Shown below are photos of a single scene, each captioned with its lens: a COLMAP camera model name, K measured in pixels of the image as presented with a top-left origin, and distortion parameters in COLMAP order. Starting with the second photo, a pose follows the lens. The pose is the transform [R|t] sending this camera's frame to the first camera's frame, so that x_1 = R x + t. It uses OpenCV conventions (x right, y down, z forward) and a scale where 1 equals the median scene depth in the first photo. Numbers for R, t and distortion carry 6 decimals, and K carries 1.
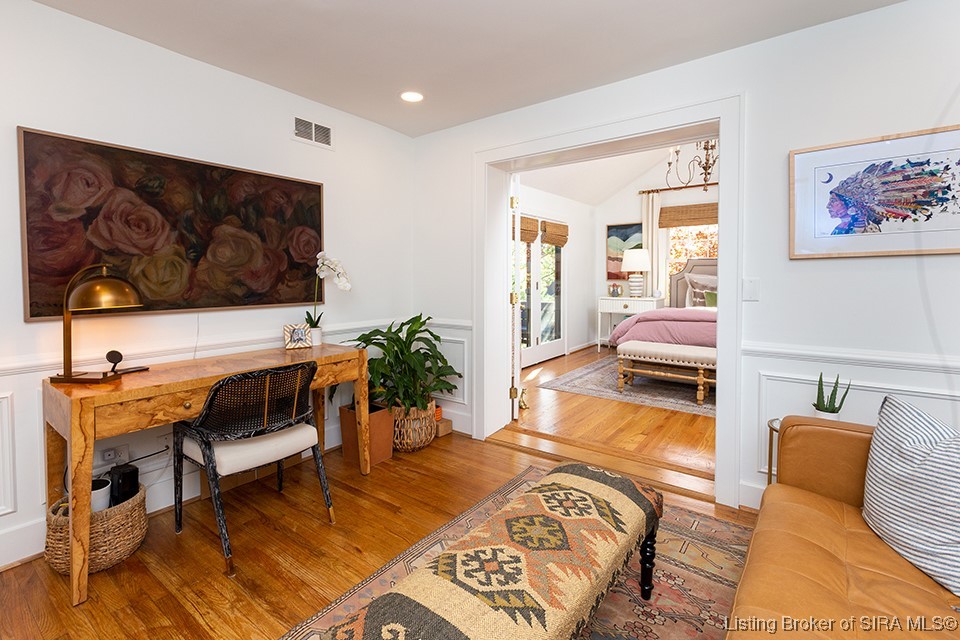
lens RADIAL K [[433.0, 0, 464.5], [0, 433.0, 289.5], [0, 0, 1]] dist [-0.003043, 0.004069]
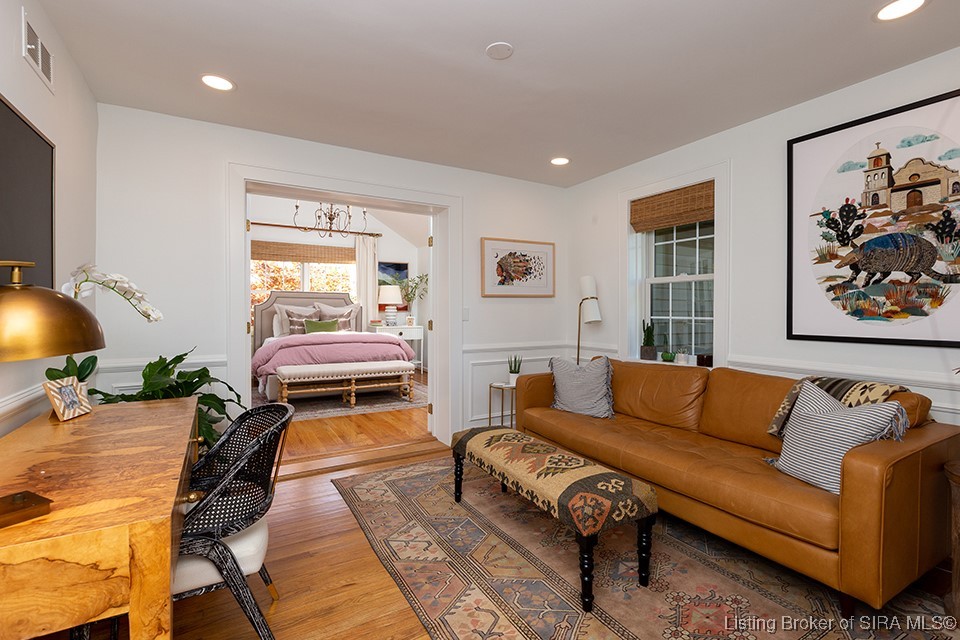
lens RADIAL K [[433.0, 0, 476.4], [0, 433.0, 314.4], [0, 0, 1]] dist [-0.003043, 0.004069]
pose [[0.393628, -0.006171, 0.919249, -0.969115], [0.021379, 0.999768, -0.002443, 0.007909], [-0.919021, 0.020615, 0.393669, 0.332372]]
